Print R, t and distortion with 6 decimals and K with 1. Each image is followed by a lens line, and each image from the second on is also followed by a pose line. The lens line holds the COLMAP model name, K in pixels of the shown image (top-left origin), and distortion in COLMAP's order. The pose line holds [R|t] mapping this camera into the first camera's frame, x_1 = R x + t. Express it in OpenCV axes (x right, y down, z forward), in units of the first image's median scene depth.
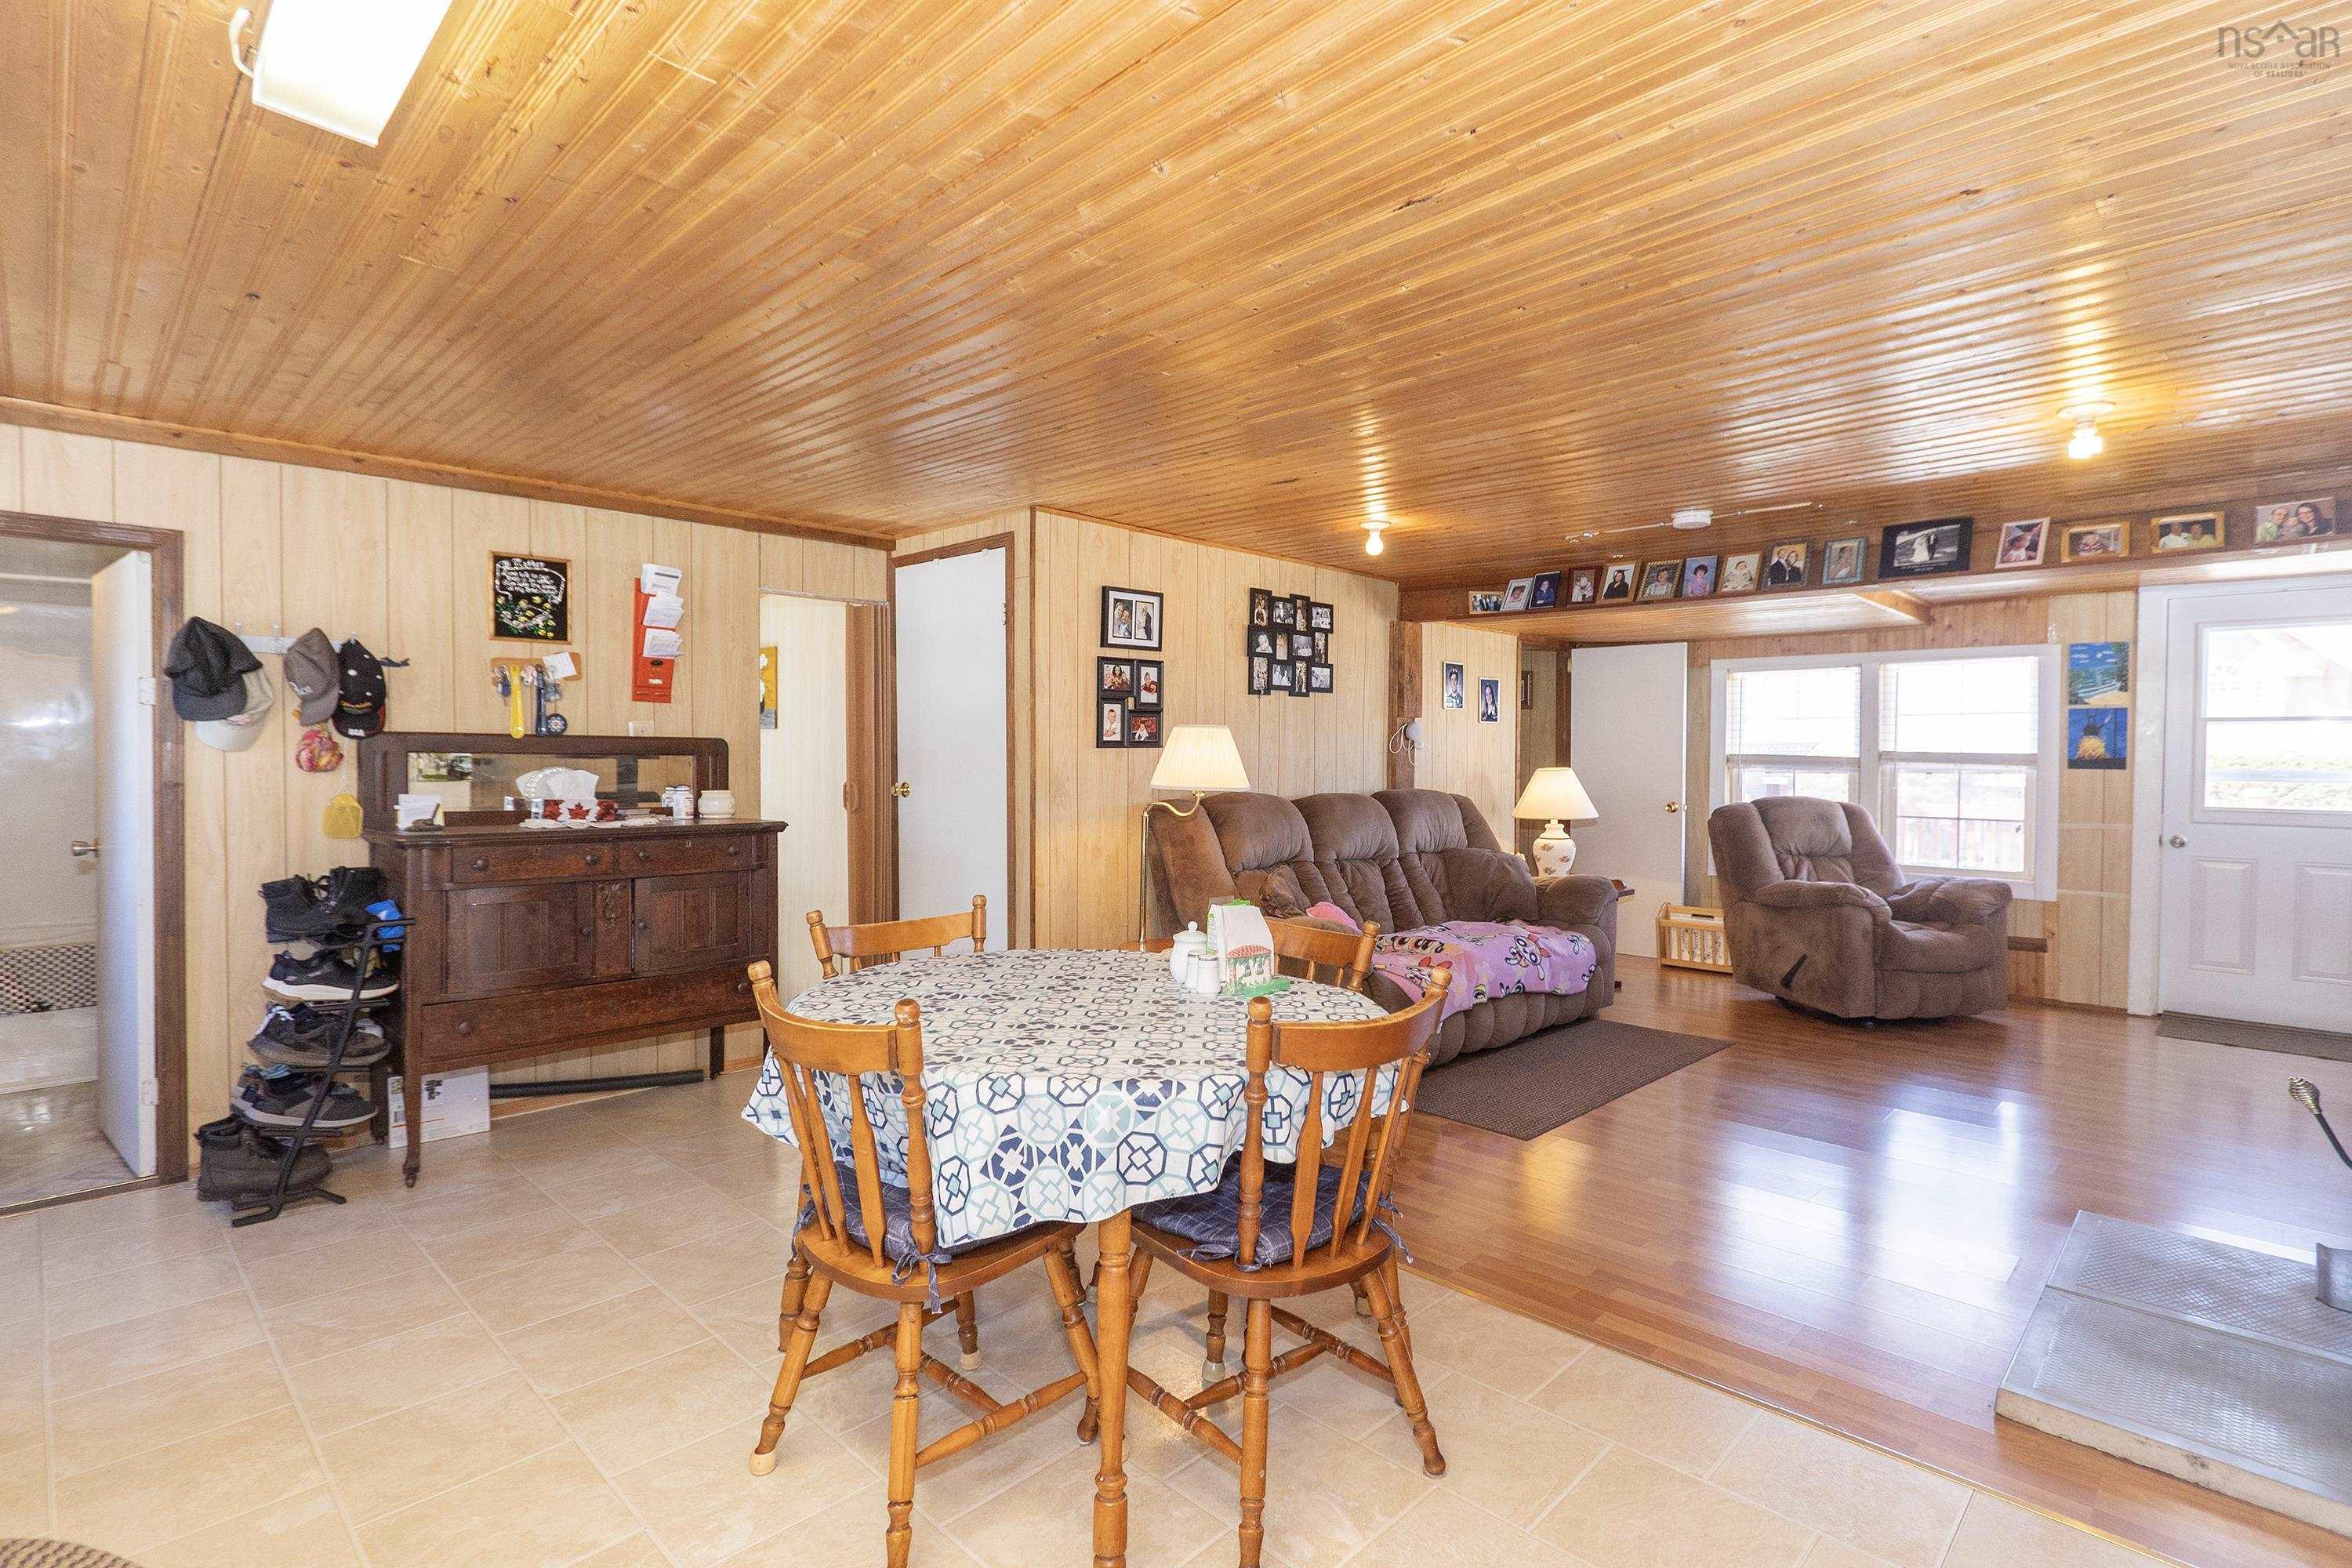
lens RADIAL K [[1130.8, 0, 1173.9], [0, 1130.8, 777.6], [0, 0, 1]] dist [-0.000495, -0.000345]
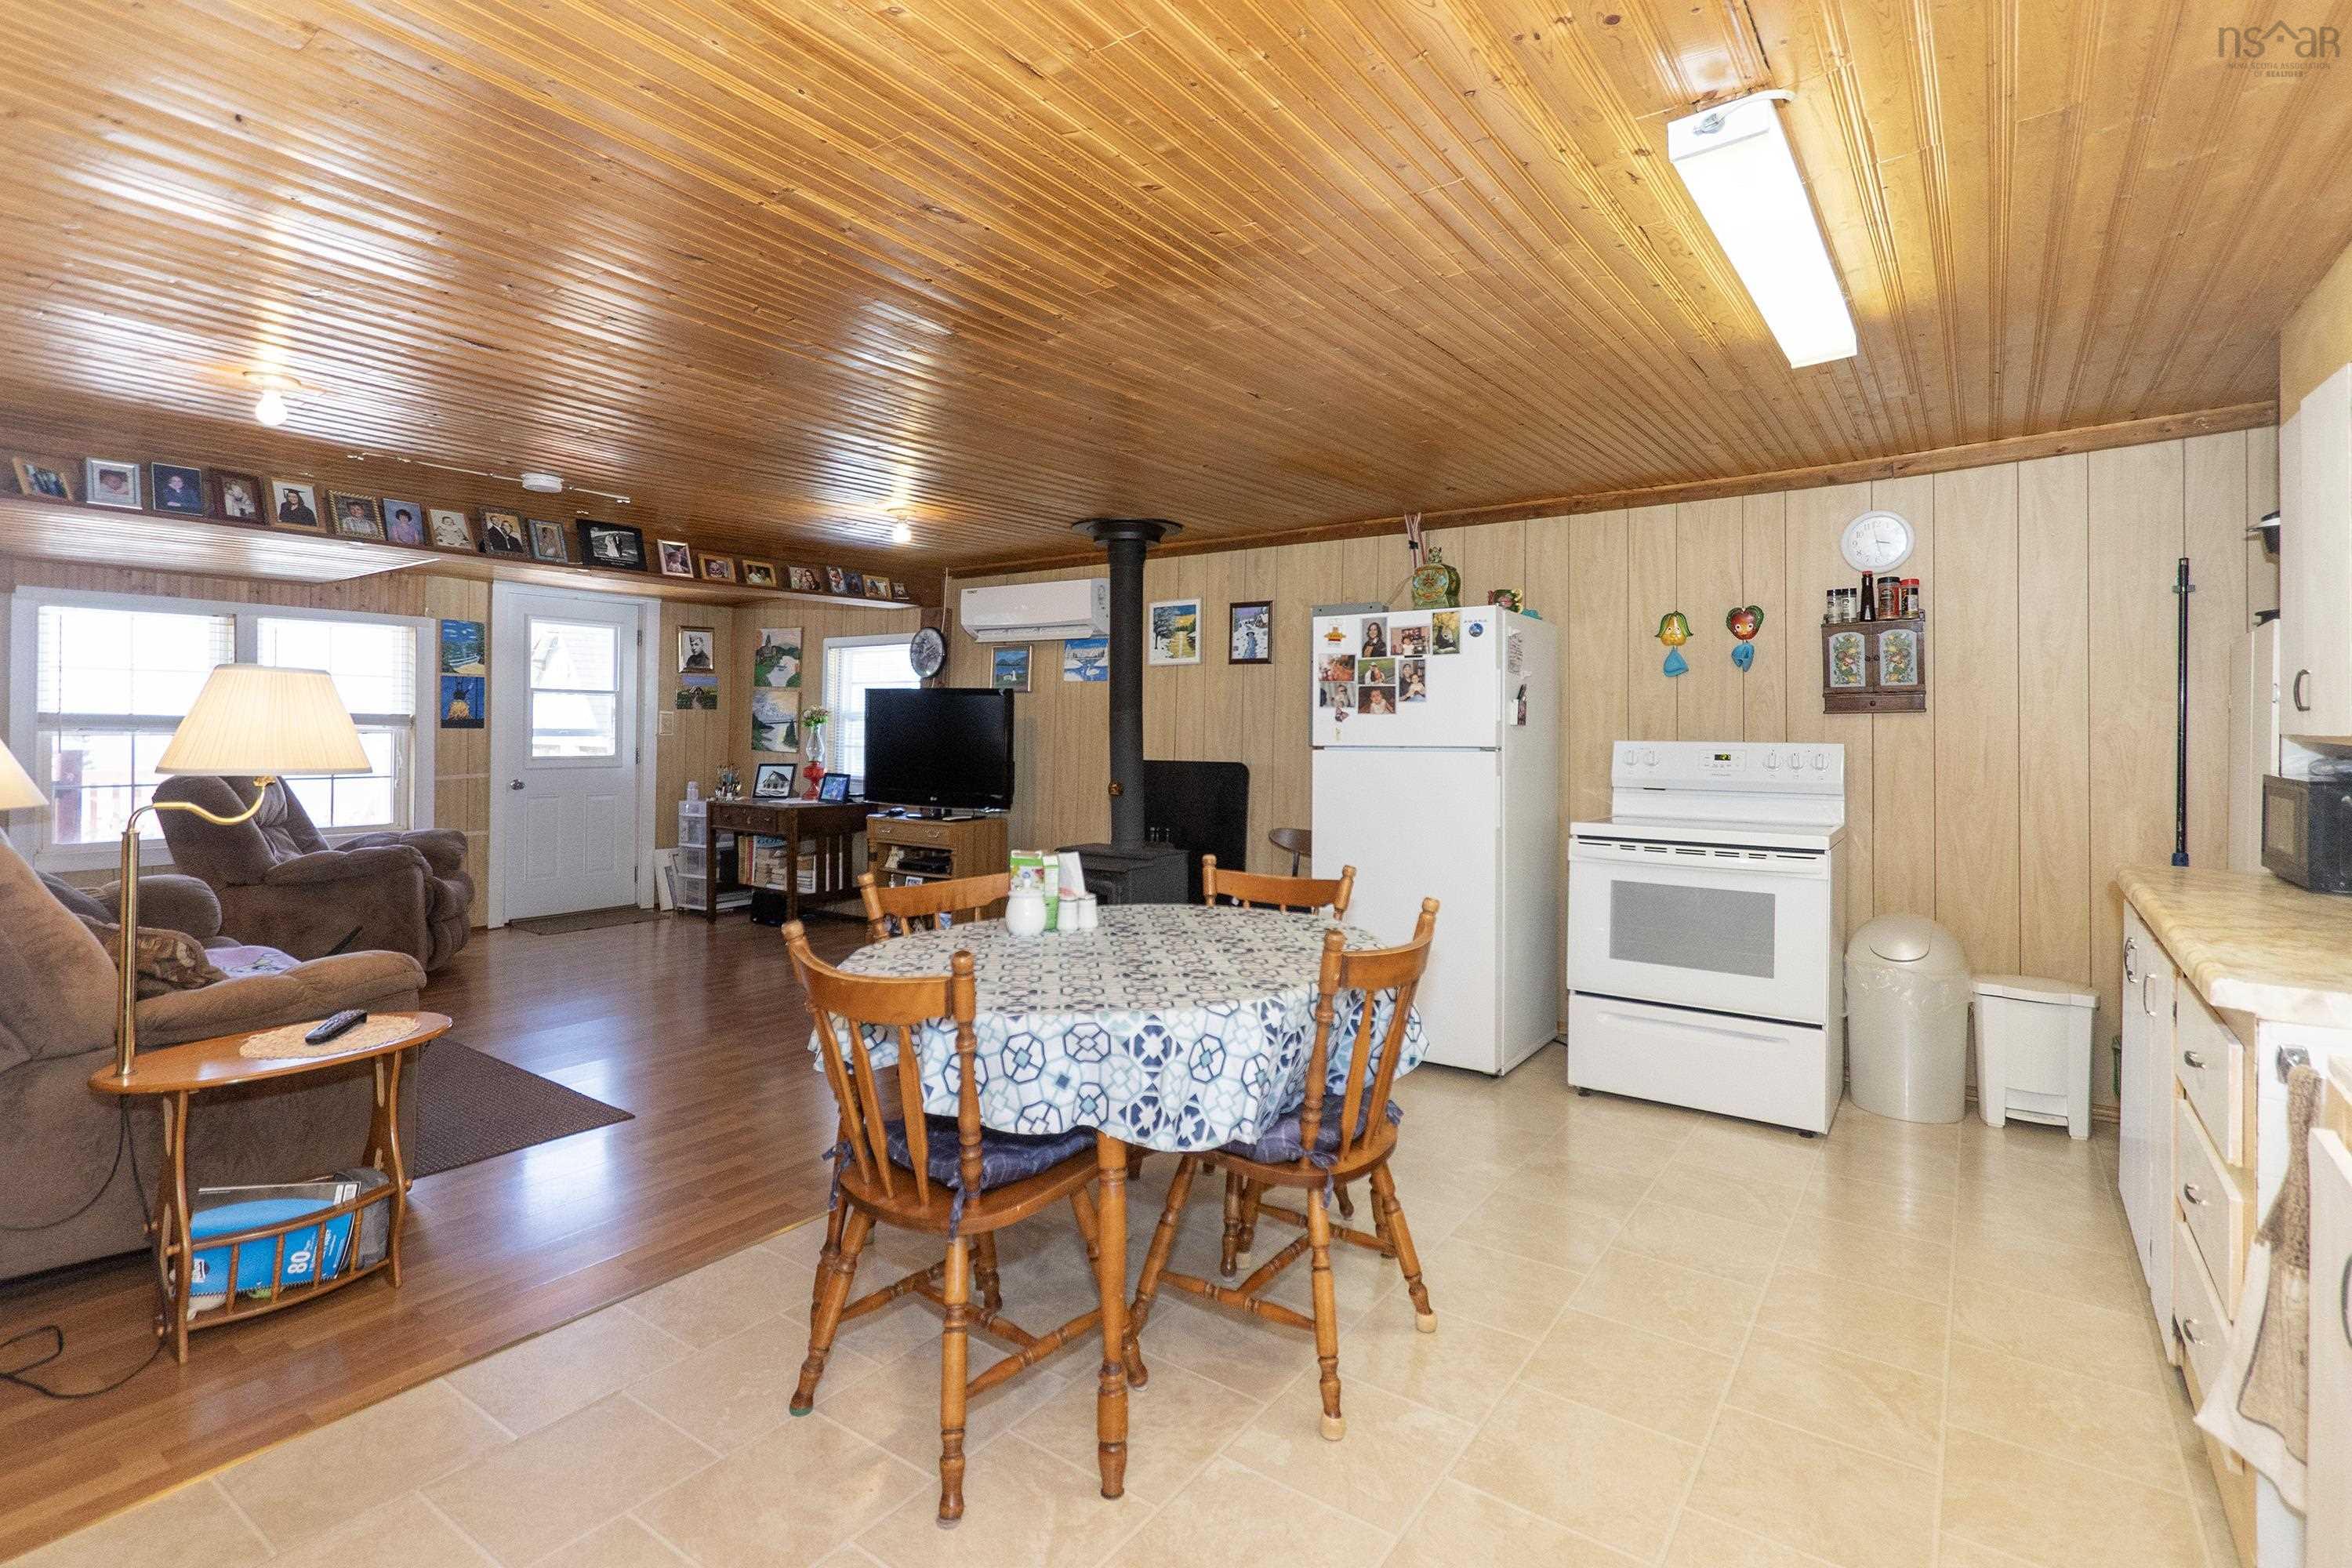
lens RADIAL K [[1130.8, 0, 1181.3], [0, 1130.8, 724.5], [0, 0, 1]] dist [-0.000495, -0.000345]
pose [[-0.153429, -0.003910, 0.988152, -0.565504], [0.010721, 0.999927, 0.005621, -0.012241], [-0.988101, 0.011456, -0.153376, 0.540091]]
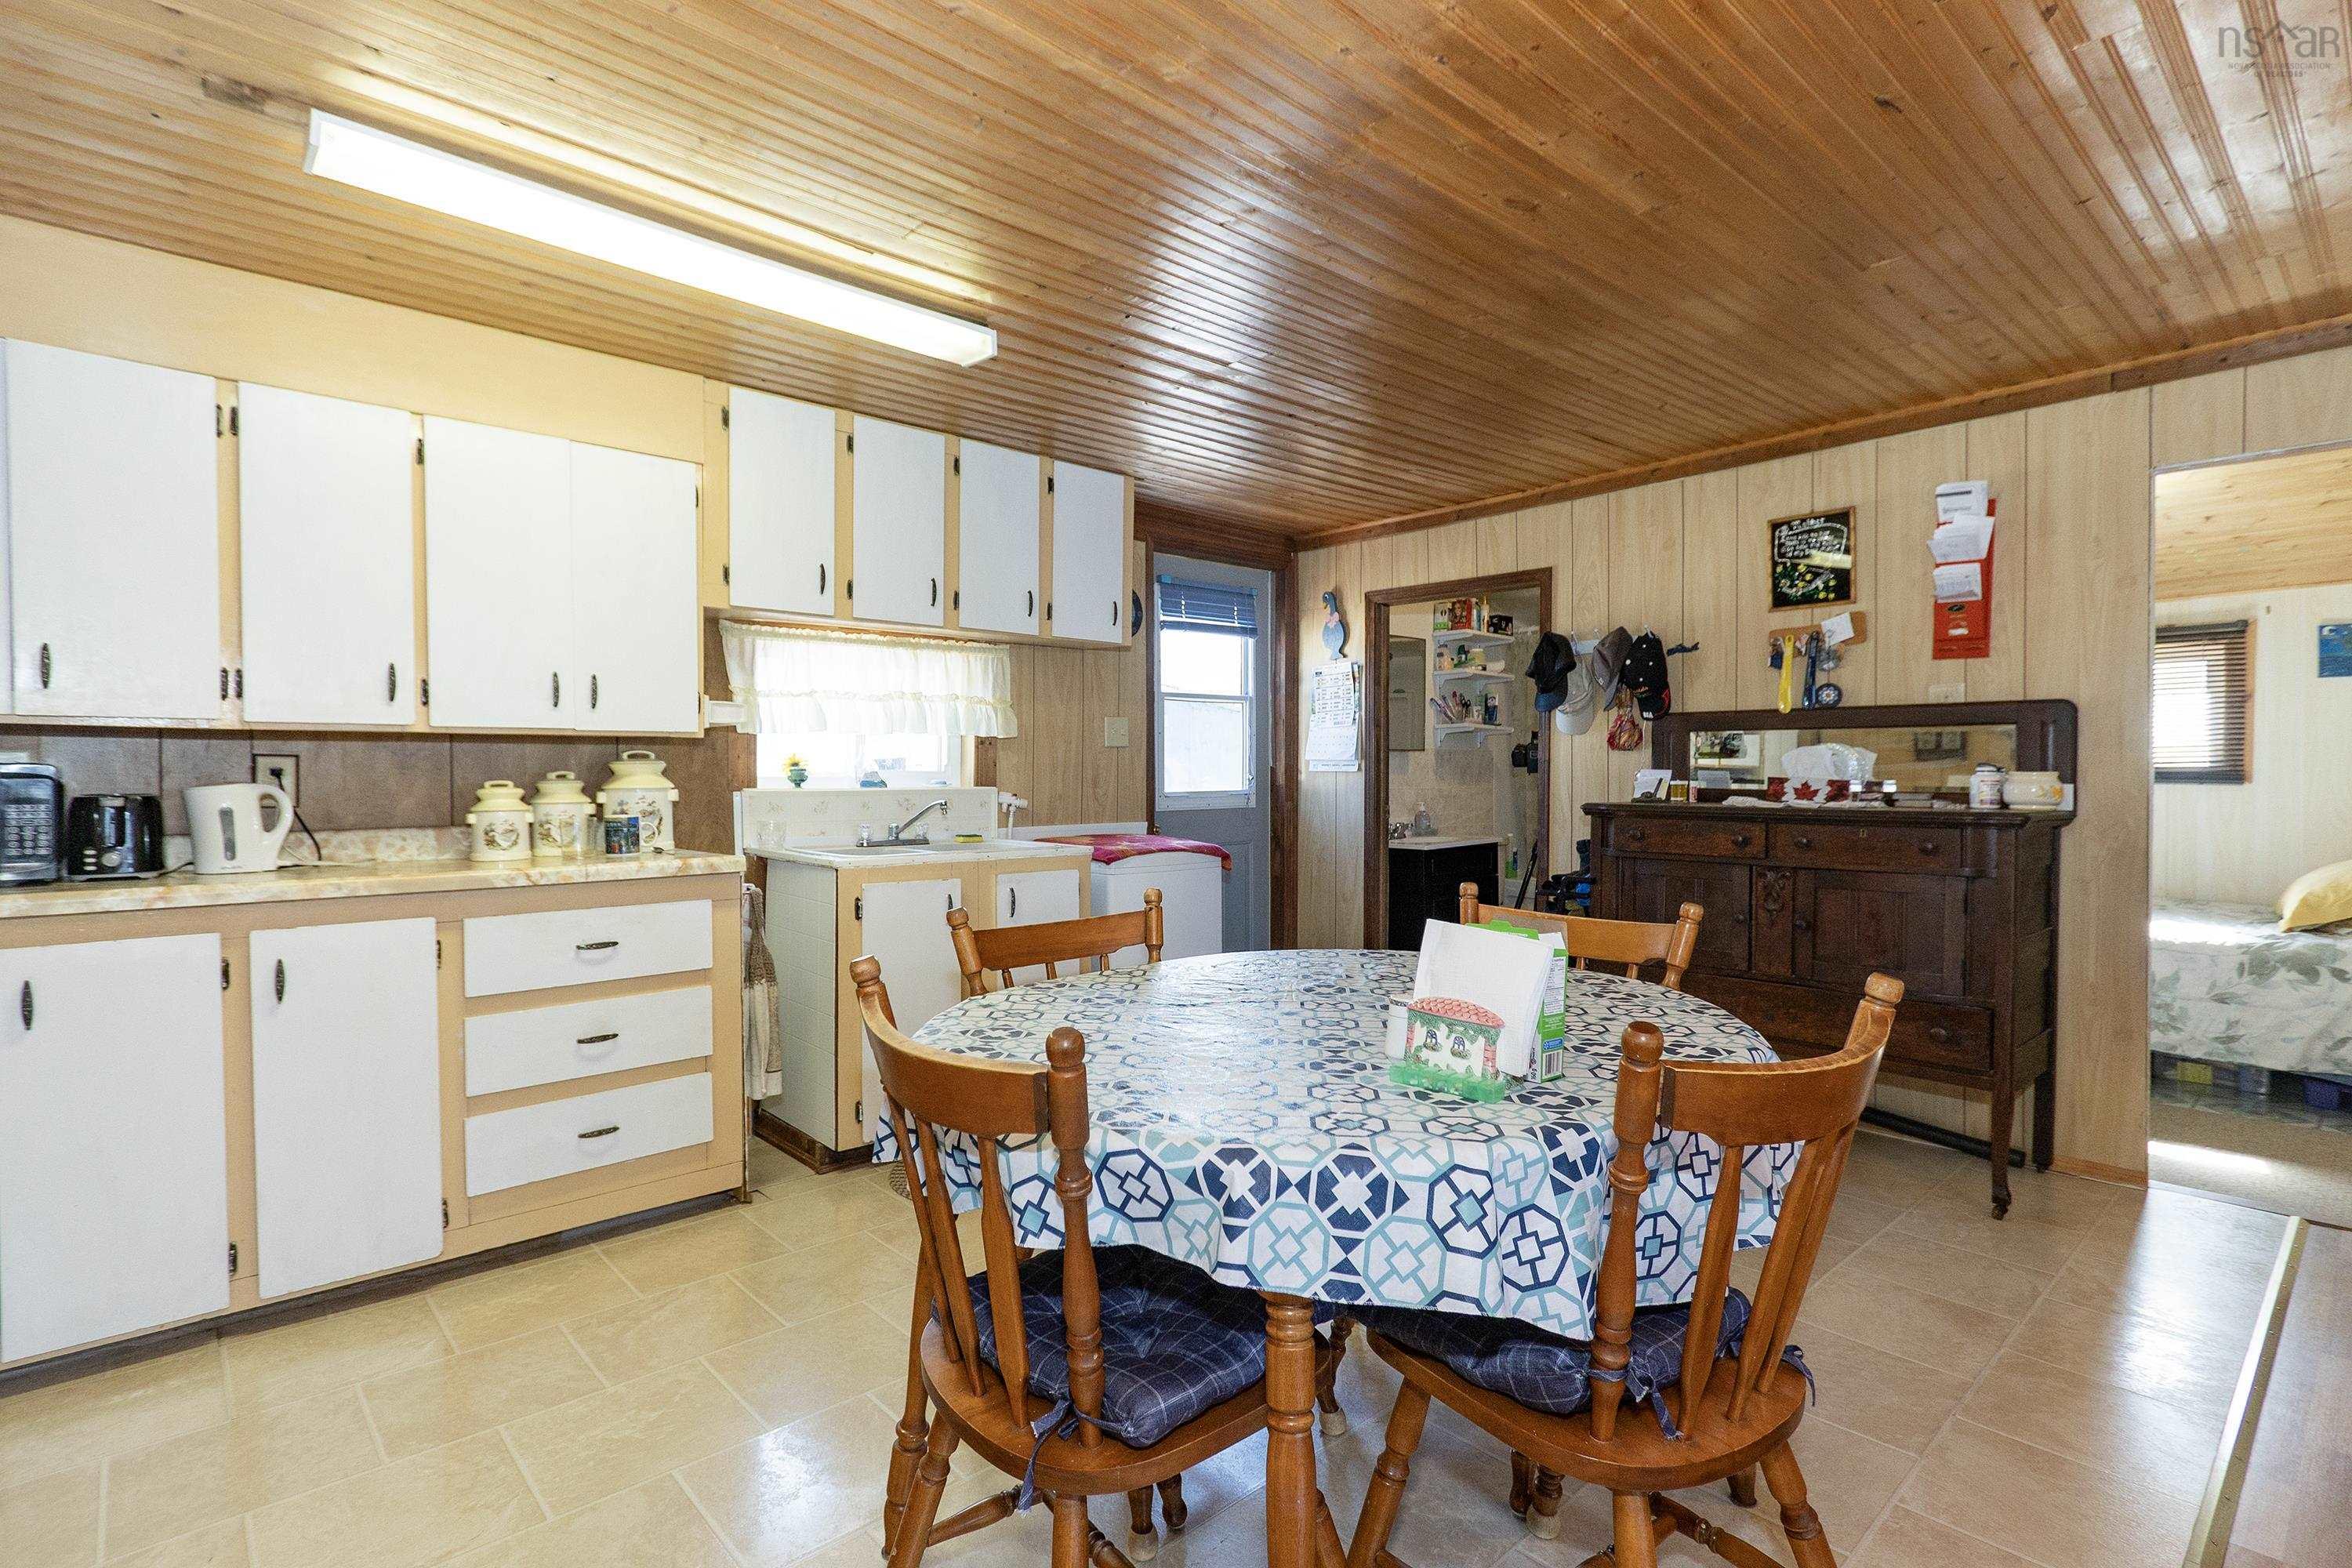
lens RADIAL K [[1130.8, 0, 1171.9], [0, 1130.8, 792.2], [0, 0, 1]] dist [-0.000495, -0.000345]
pose [[-0.059815, 0.016041, -0.998081, 0.325193], [-0.015347, 0.999738, 0.016988, 0.019290], [0.998091, 0.016333, -0.059554, 0.456270]]
